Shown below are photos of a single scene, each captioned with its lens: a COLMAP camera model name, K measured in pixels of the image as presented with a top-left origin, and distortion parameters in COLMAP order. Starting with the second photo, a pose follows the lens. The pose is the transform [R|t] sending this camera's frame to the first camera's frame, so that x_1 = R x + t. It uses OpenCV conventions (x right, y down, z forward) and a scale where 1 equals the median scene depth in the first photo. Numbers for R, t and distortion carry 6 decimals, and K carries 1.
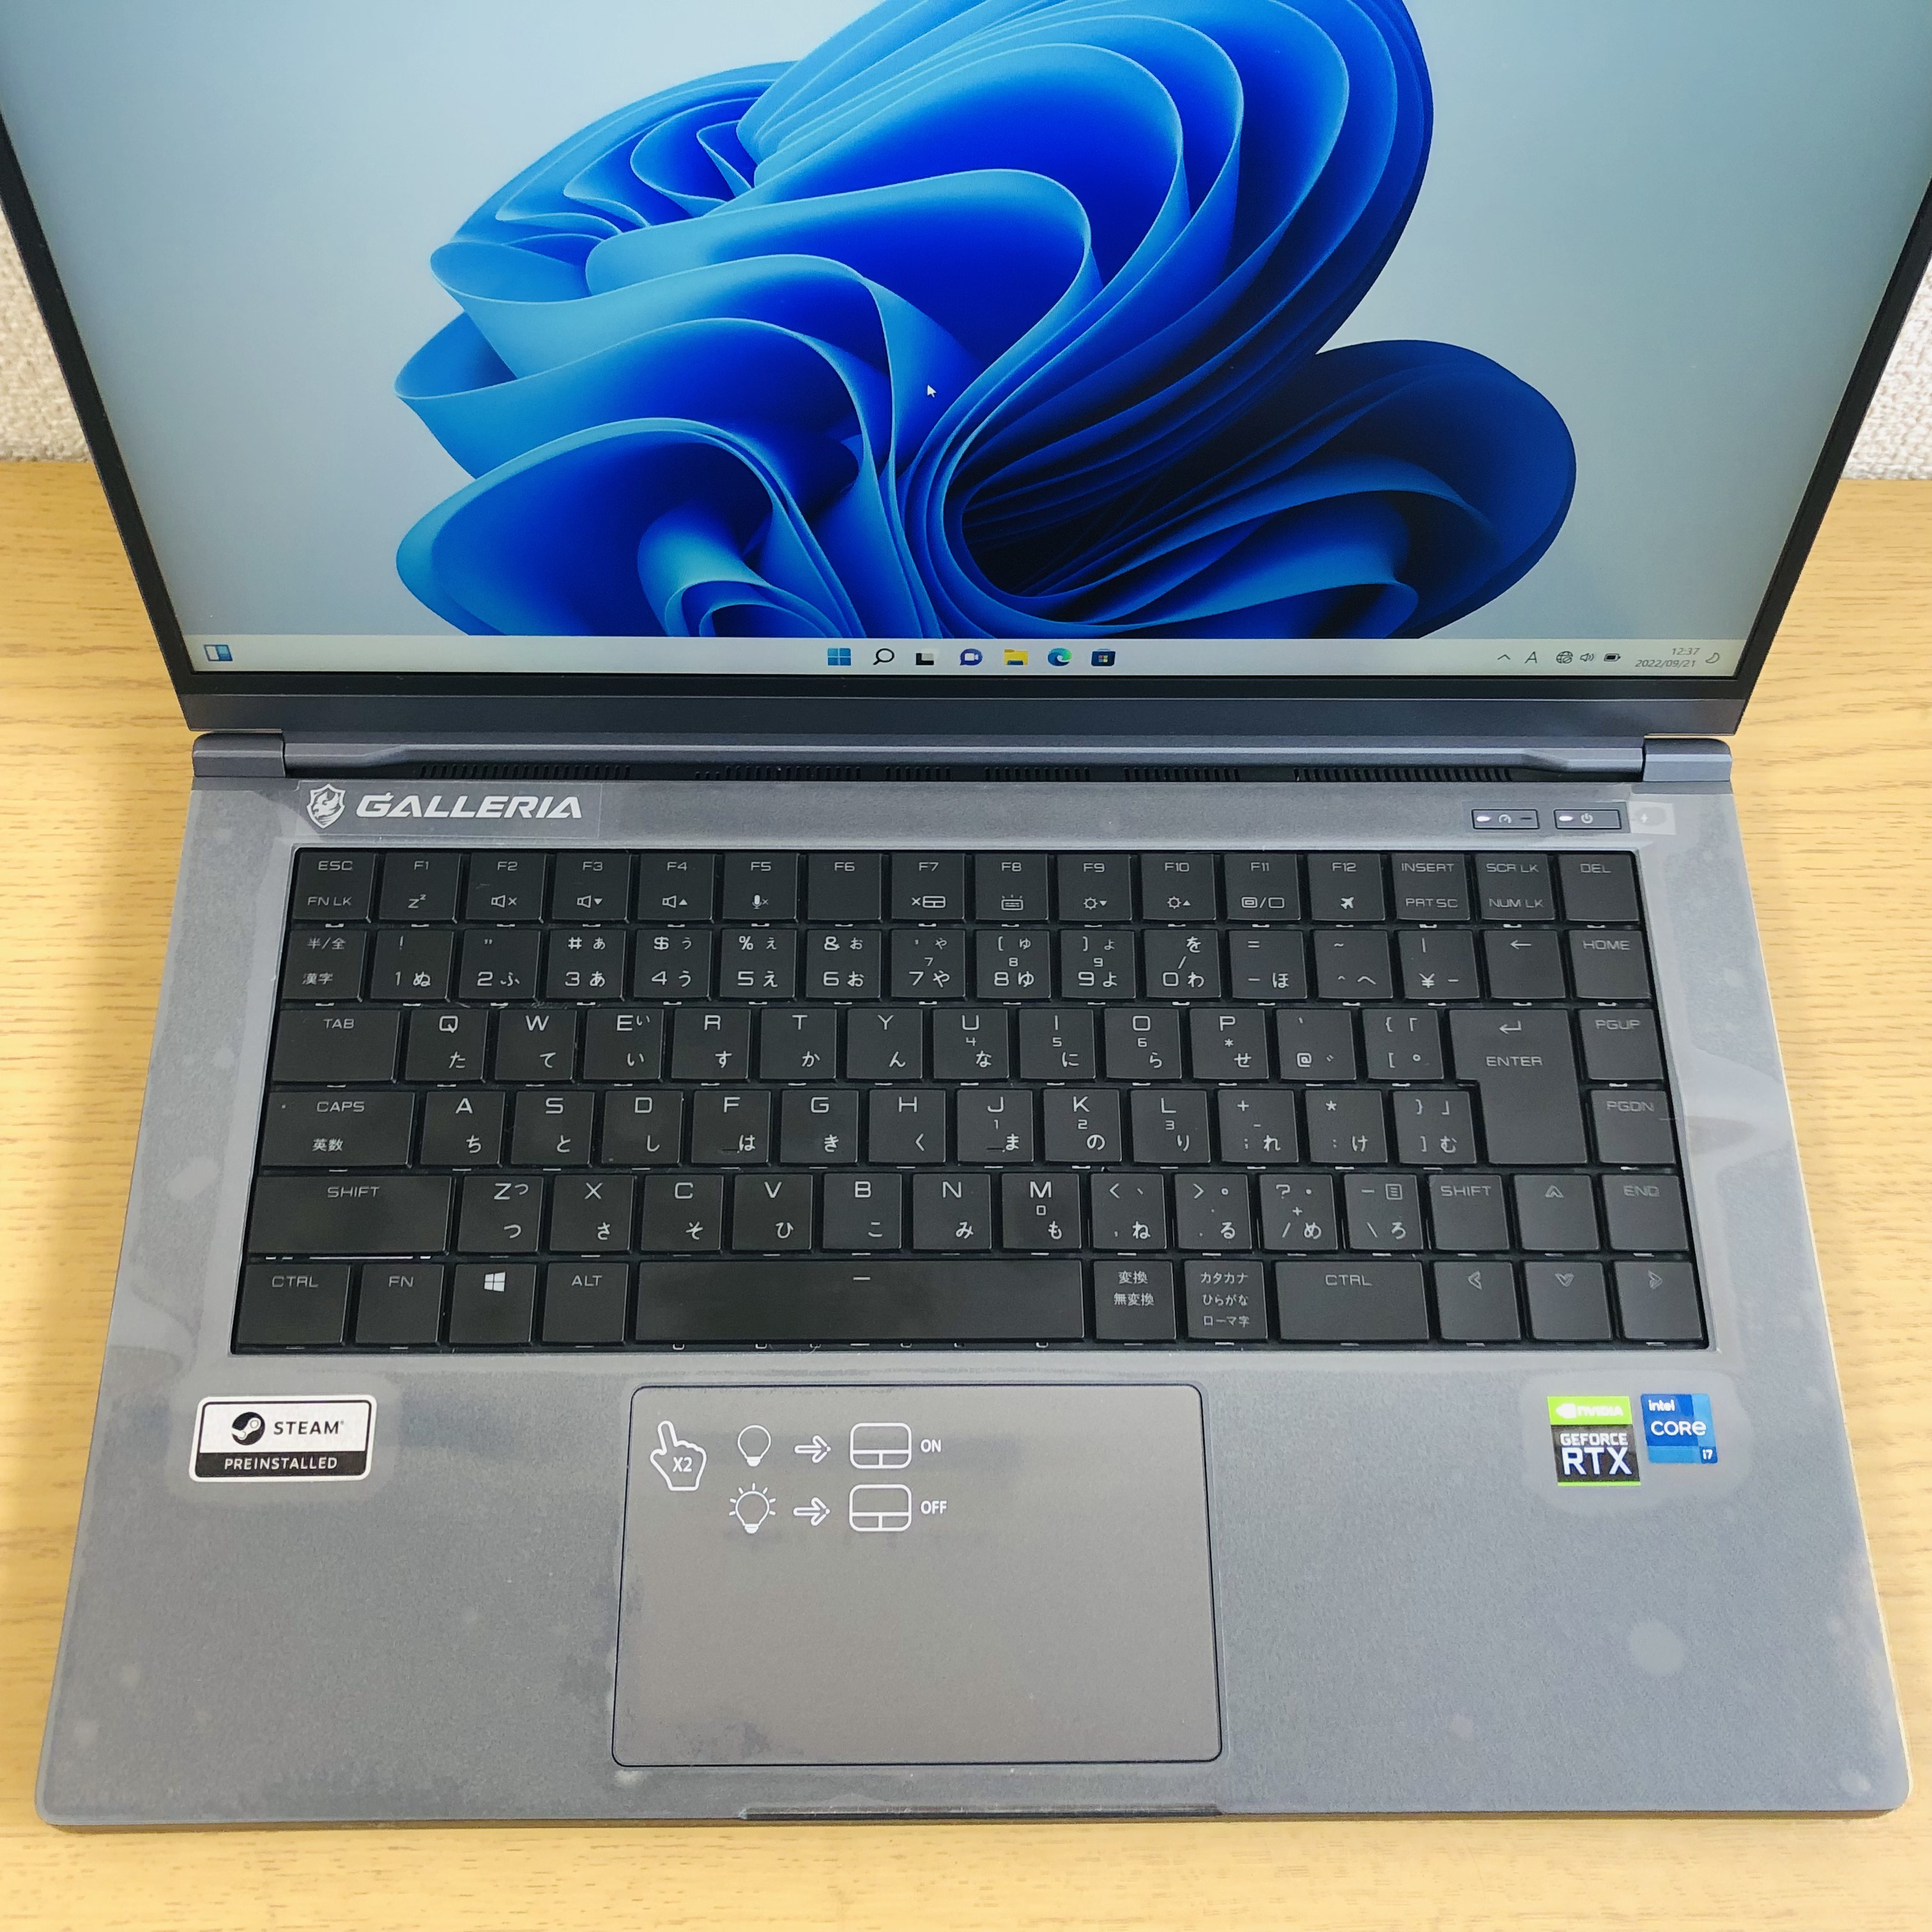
lens RADIAL K [[2142.4, 0, 957.2], [0, 2142.4, 950.9], [0, 0, 1]] dist [0.001871, 0.000000]
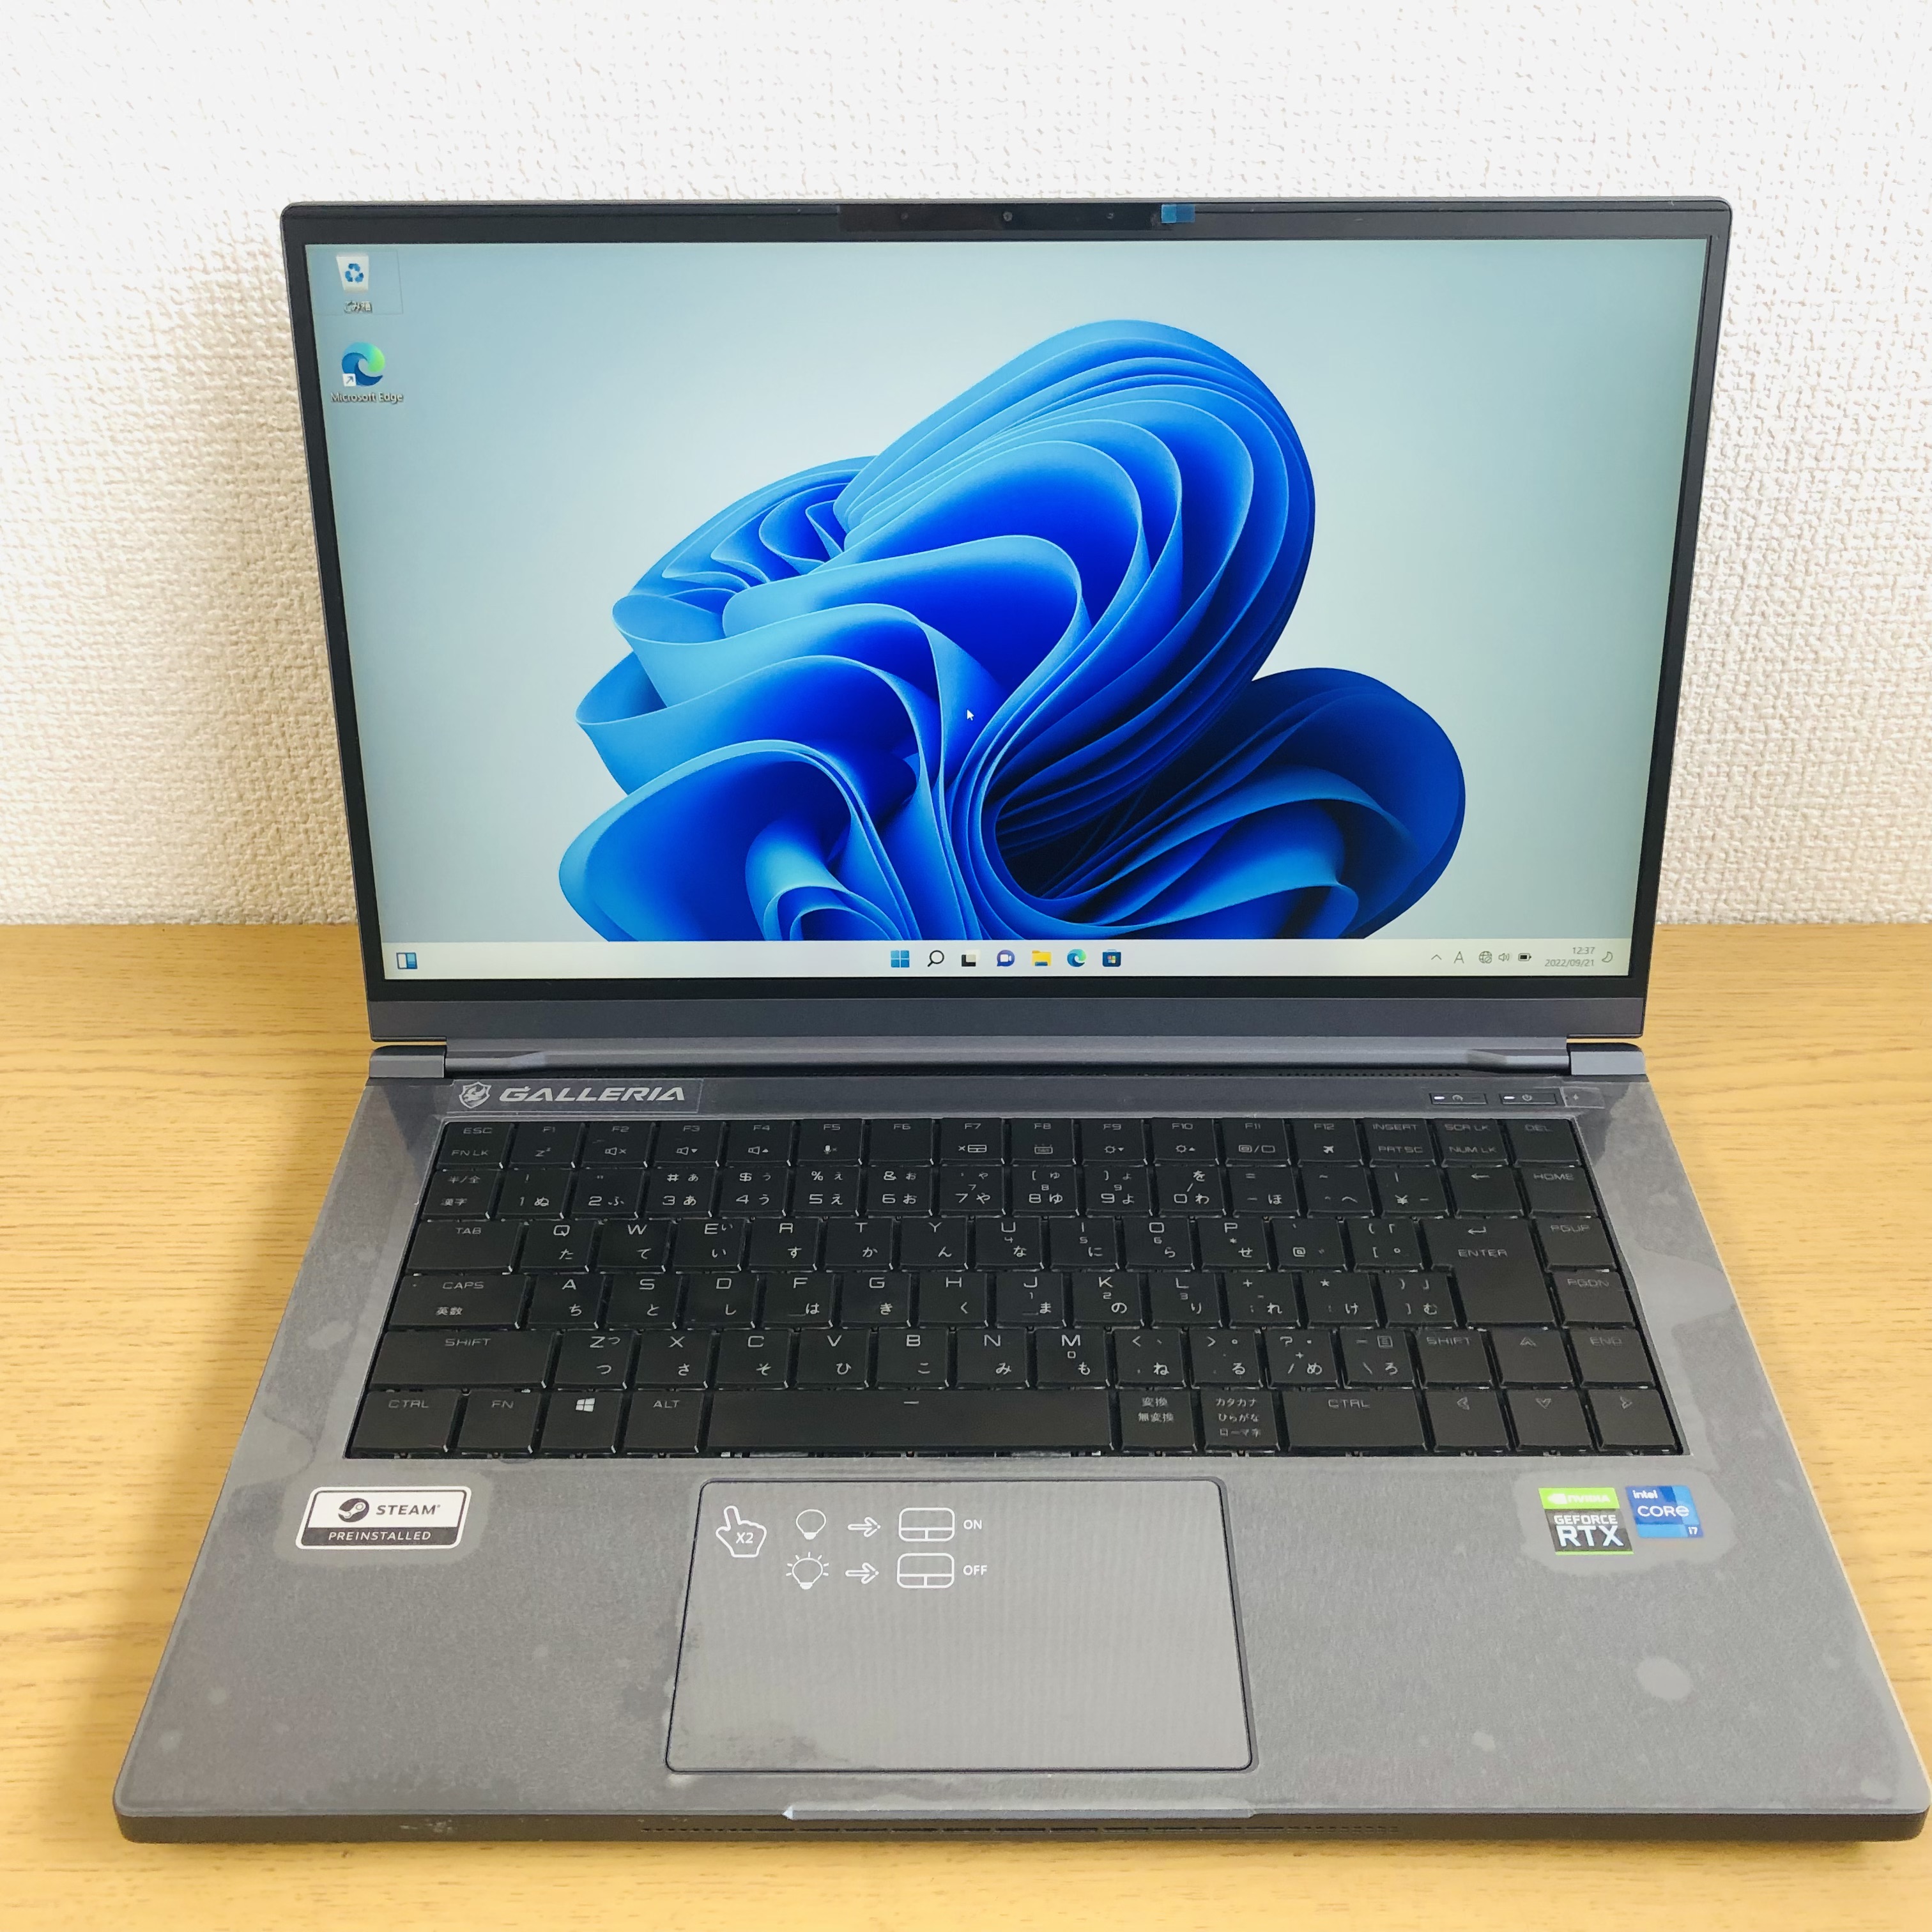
lens RADIAL K [[2142.4, 0, 973.7], [0, 2142.4, 942.1], [0, 0, 1]] dist [0.001871, 0.000000]
pose [[0.999614, -0.015614, -0.022984, 0.016981], [0.002117, 0.867554, -0.497339, 0.488727], [0.027705, 0.497099, 0.867252, -0.087540]]
